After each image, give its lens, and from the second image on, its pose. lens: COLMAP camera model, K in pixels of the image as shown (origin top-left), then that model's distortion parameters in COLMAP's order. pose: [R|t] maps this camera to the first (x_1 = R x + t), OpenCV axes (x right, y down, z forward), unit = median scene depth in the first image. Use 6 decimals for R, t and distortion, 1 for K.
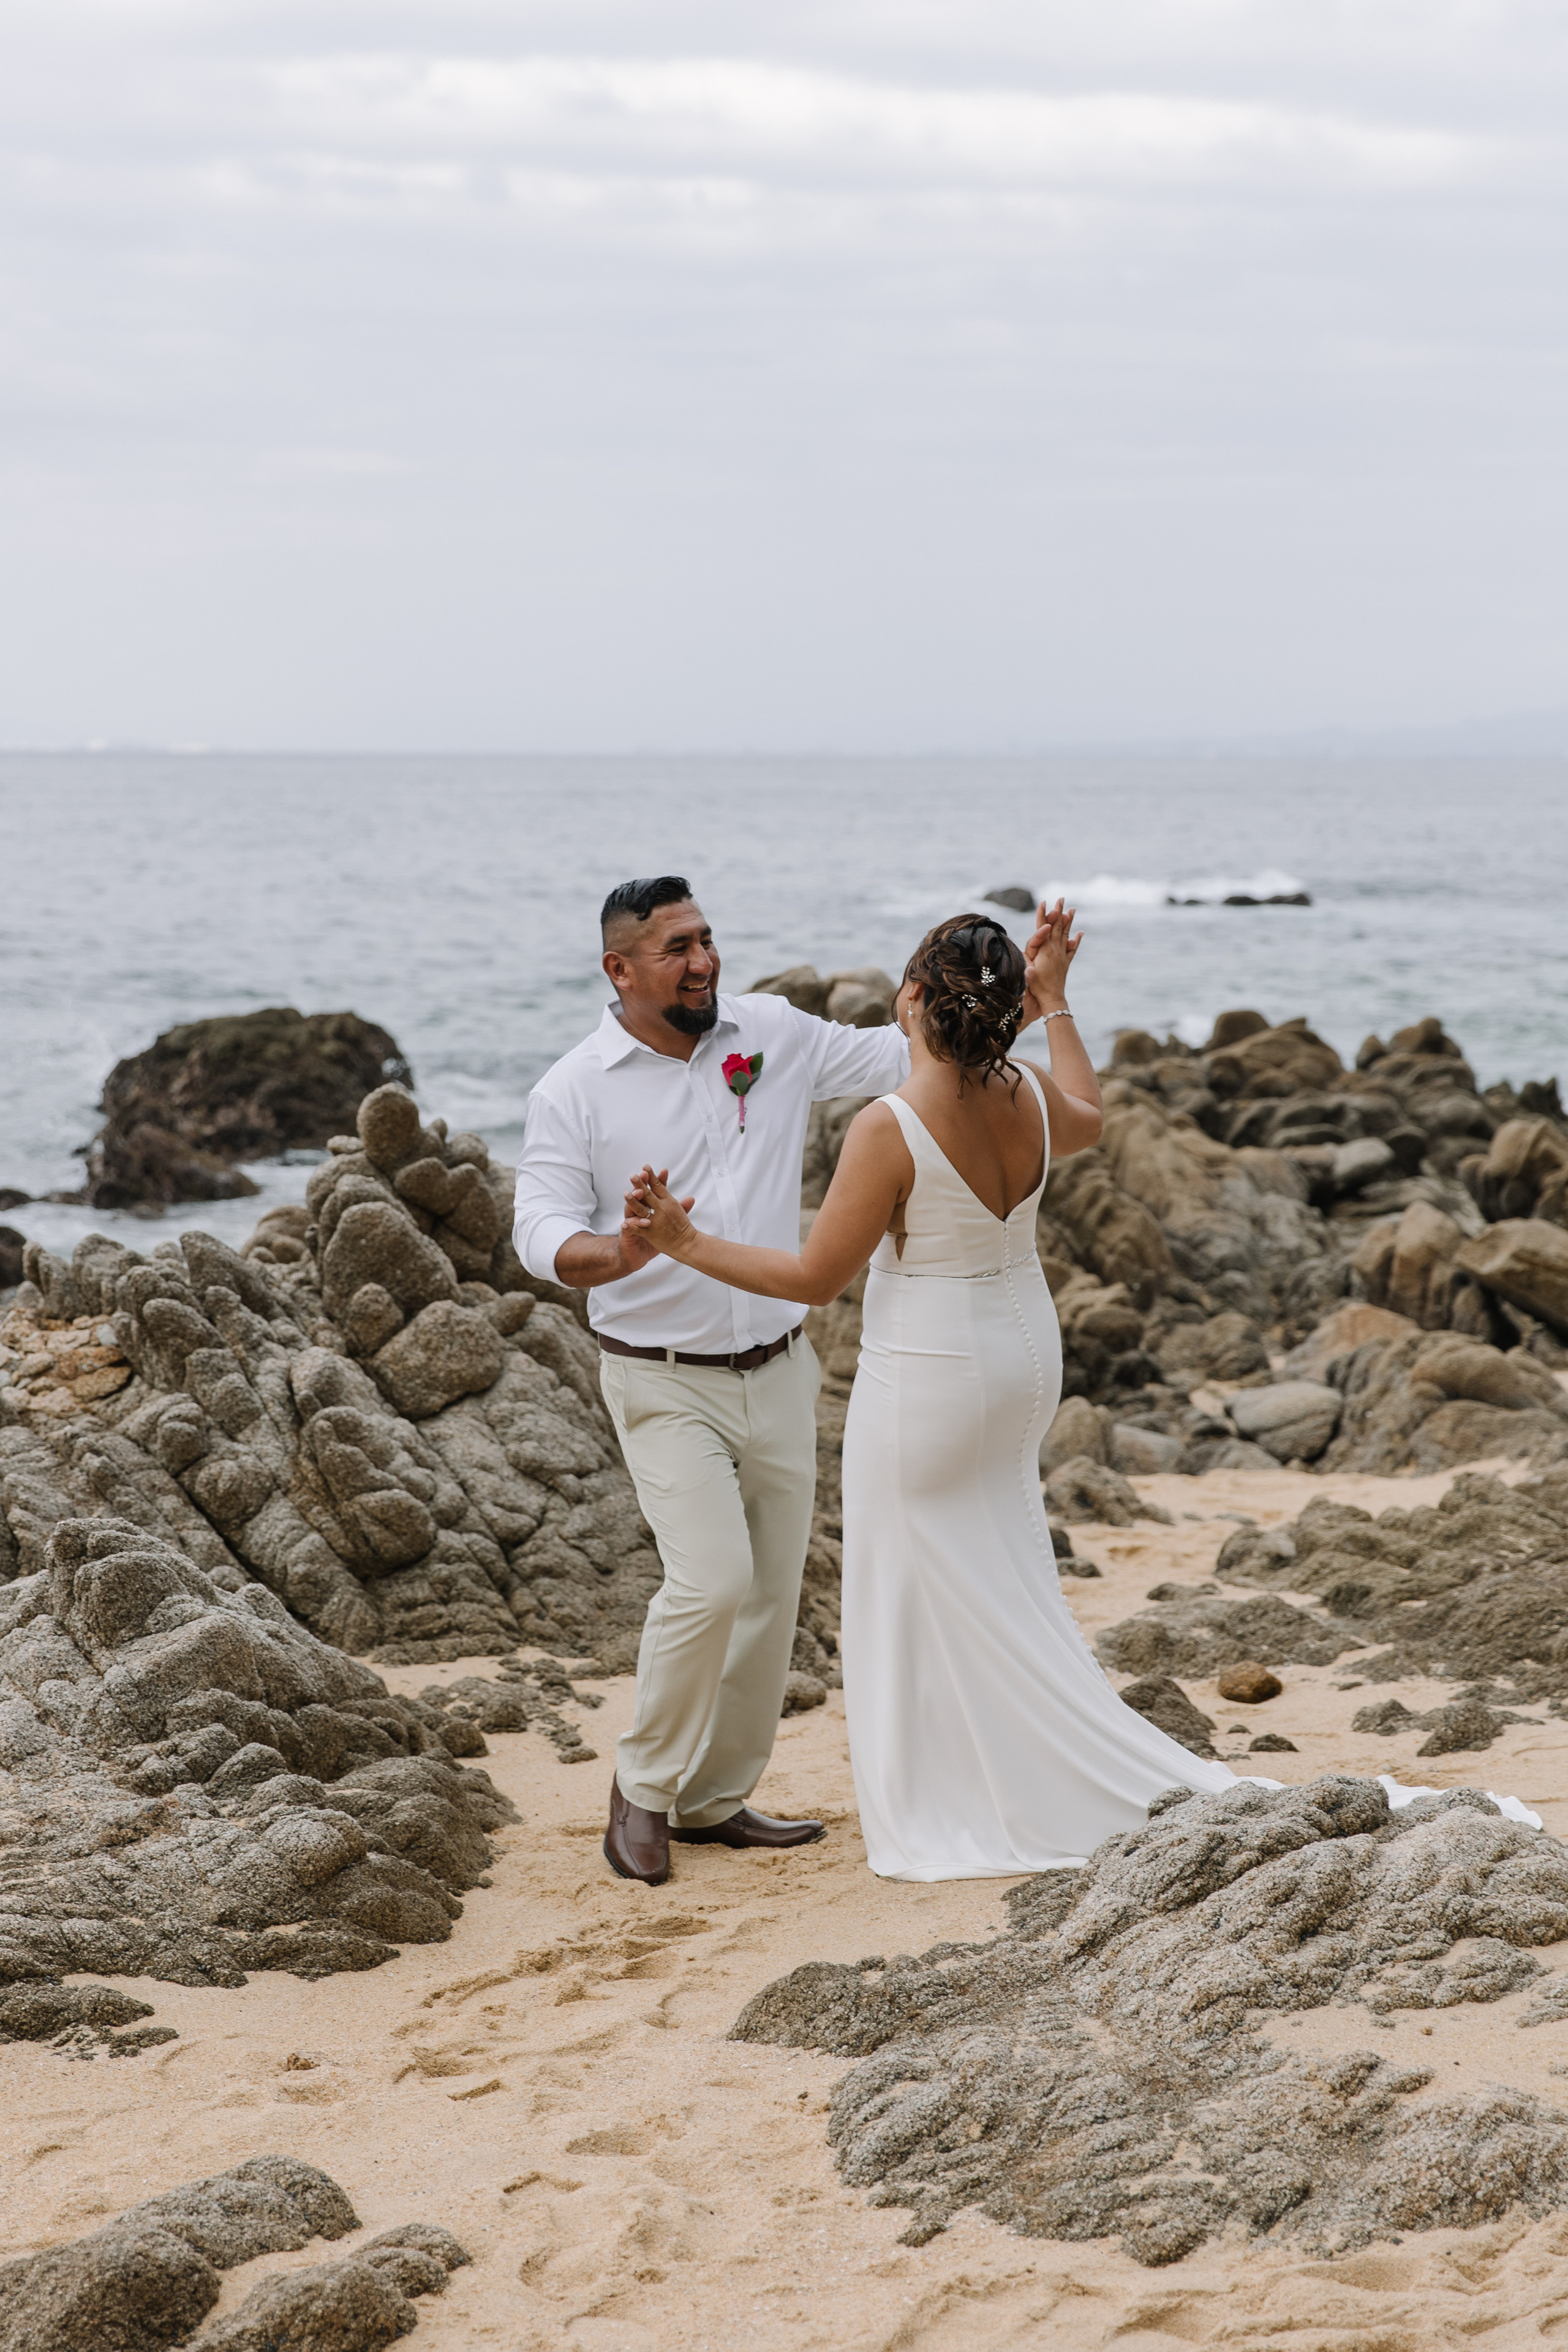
lens RADIAL K [[5225.3, 0, 784.0], [0, 5225.3, 1176.0], [0, 0, 1]] dist [-0.012949, 0.094807]
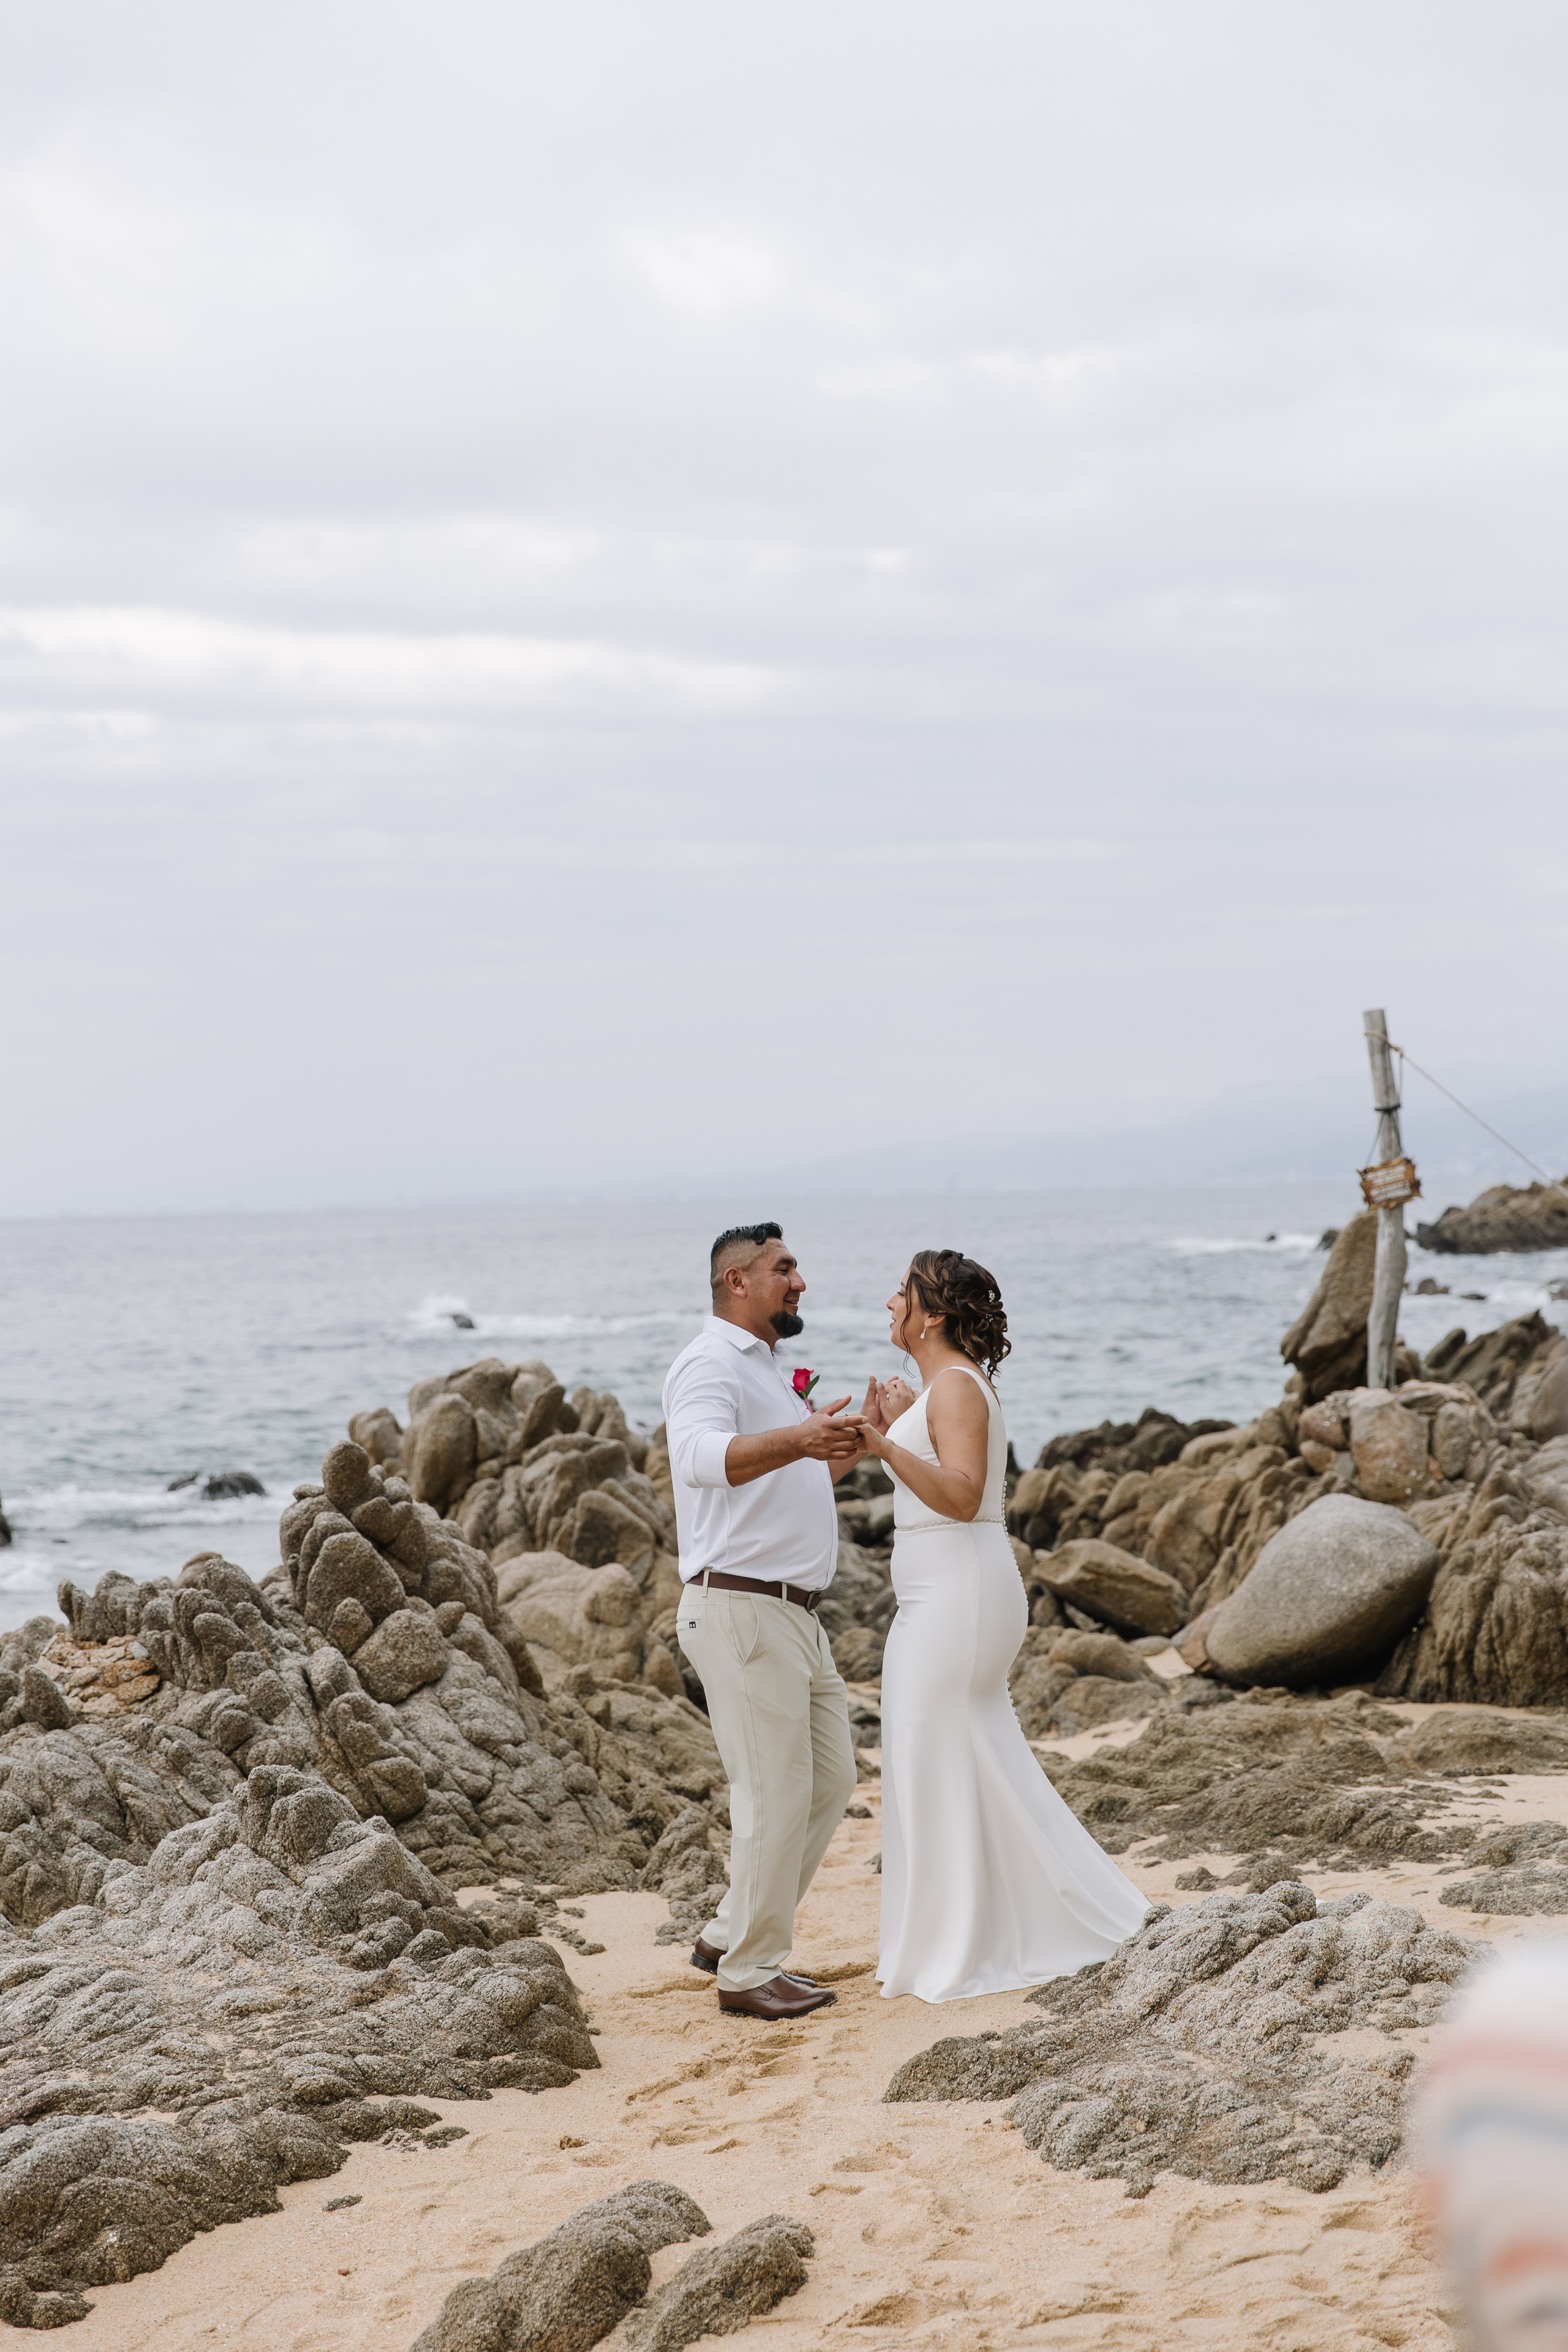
lens RADIAL K [[5225.3, 0, 784.0], [0, 5225.3, 1176.0], [0, 0, 1]] dist [-0.012949, 0.094807]
pose [[0.973399, -0.030543, 0.227073, -0.265132], [0.052252, 0.994551, -0.090216, 0.039455], [-0.223080, 0.099681, 0.969690, -0.247815]]
